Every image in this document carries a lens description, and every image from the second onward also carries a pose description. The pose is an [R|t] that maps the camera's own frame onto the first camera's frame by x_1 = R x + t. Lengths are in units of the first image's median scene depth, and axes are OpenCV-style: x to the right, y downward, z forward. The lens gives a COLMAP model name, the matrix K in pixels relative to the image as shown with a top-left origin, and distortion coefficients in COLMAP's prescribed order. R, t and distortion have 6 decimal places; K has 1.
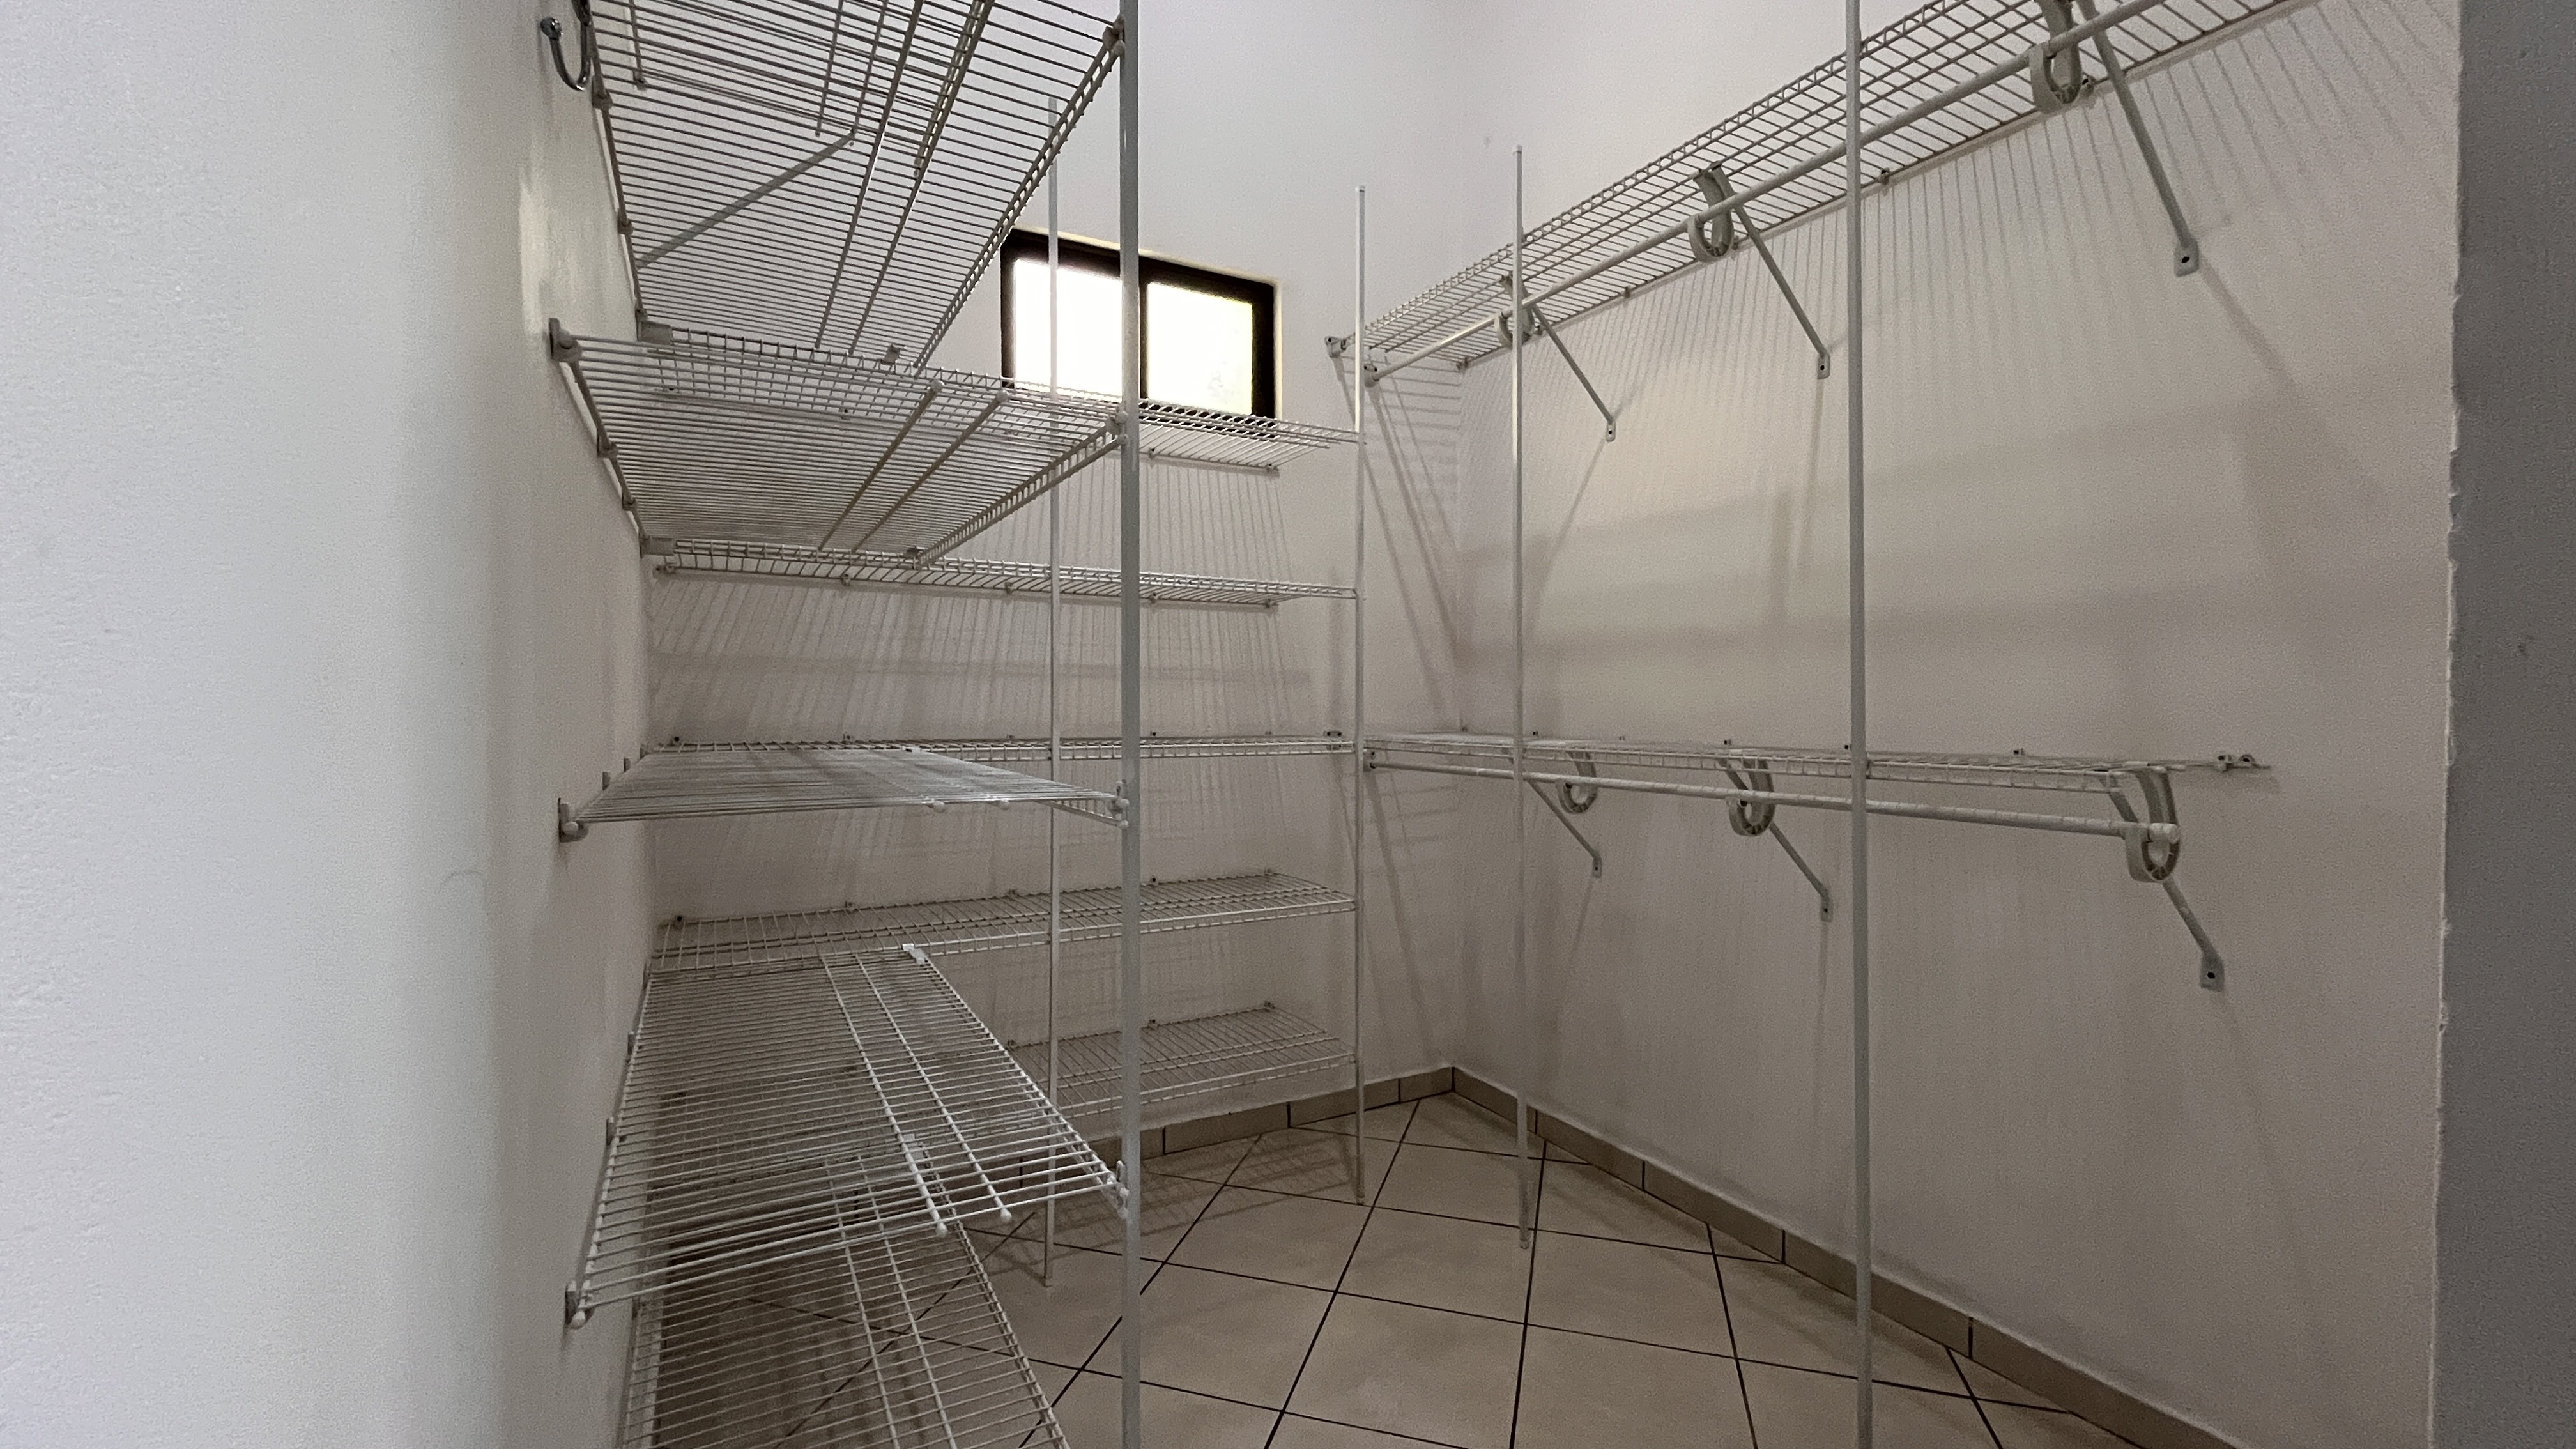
lens RADIAL K [[1041.2, 0, 1281.0], [0, 1041.2, 719.8], [0, 0, 1]] dist [-0.003142, -0.000193]
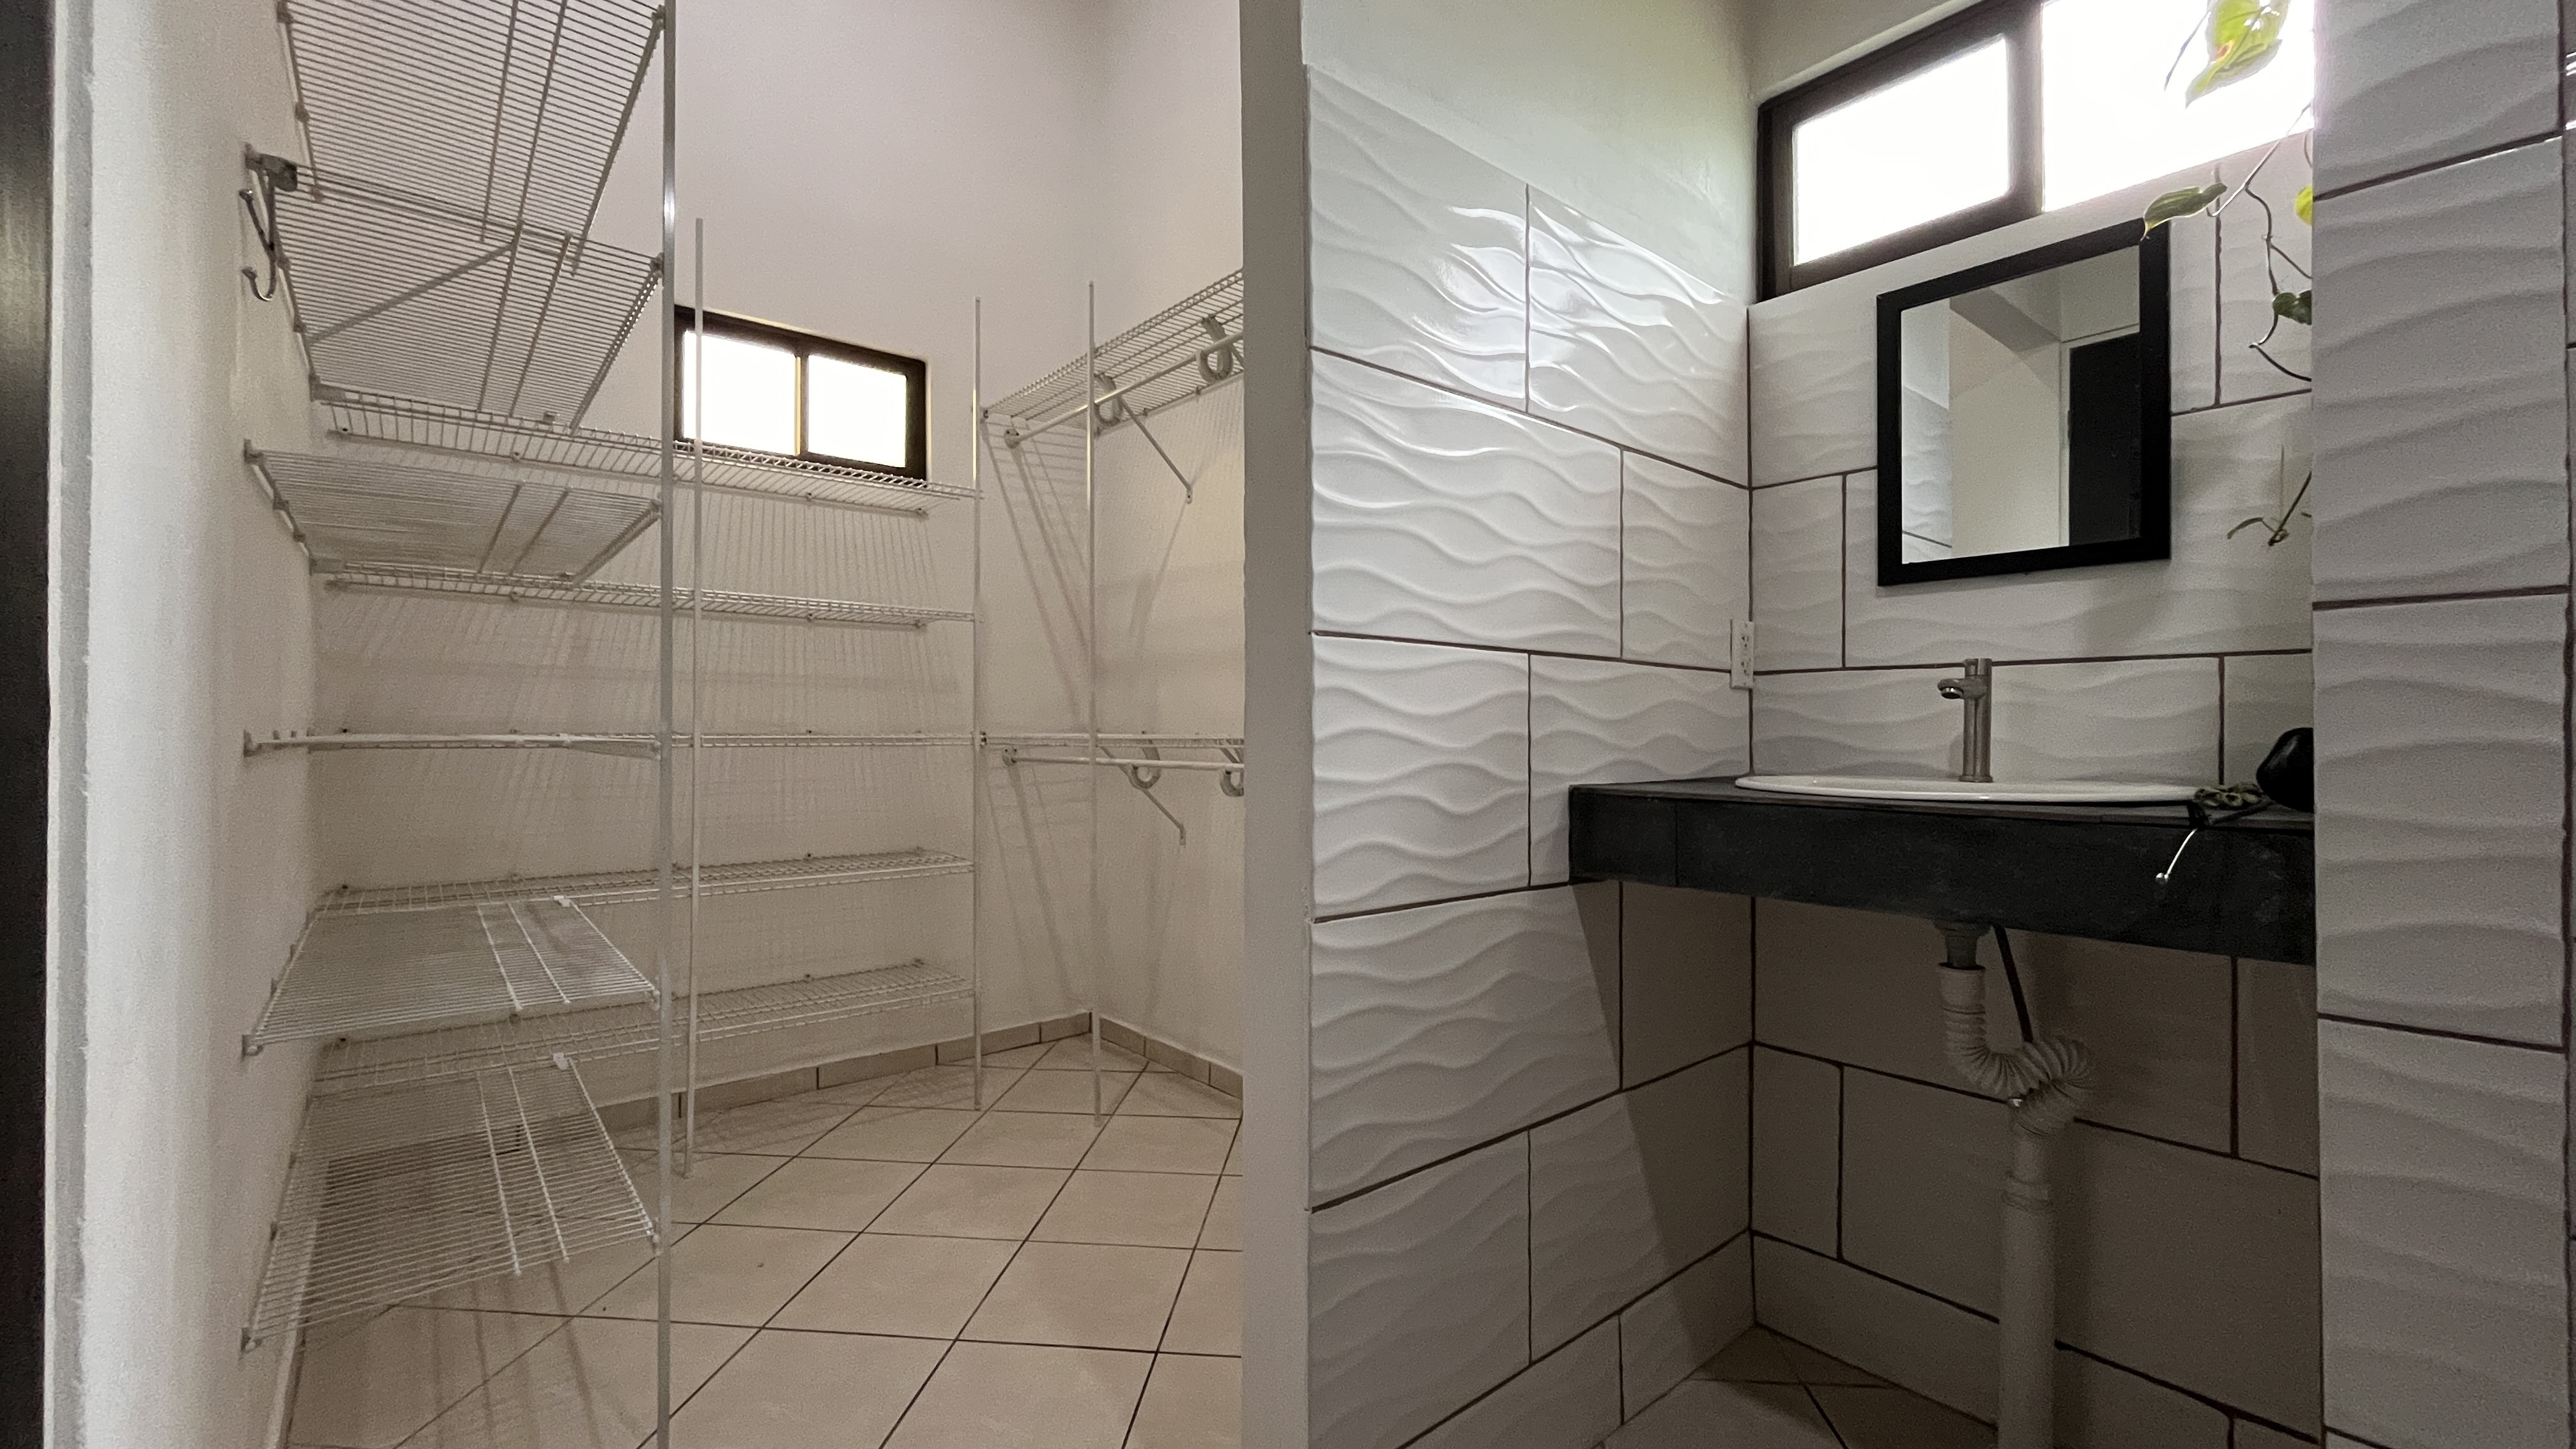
lens RADIAL K [[1041.2, 0, 1281.0], [0, 1041.2, 719.8], [0, 0, 1]] dist [-0.003142, -0.000193]
pose [[0.980404, 0.000305, 0.196995, 0.194241], [0.004671, 0.999682, -0.024793, 0.035872], [-0.196940, 0.025228, 0.980091, -0.307941]]
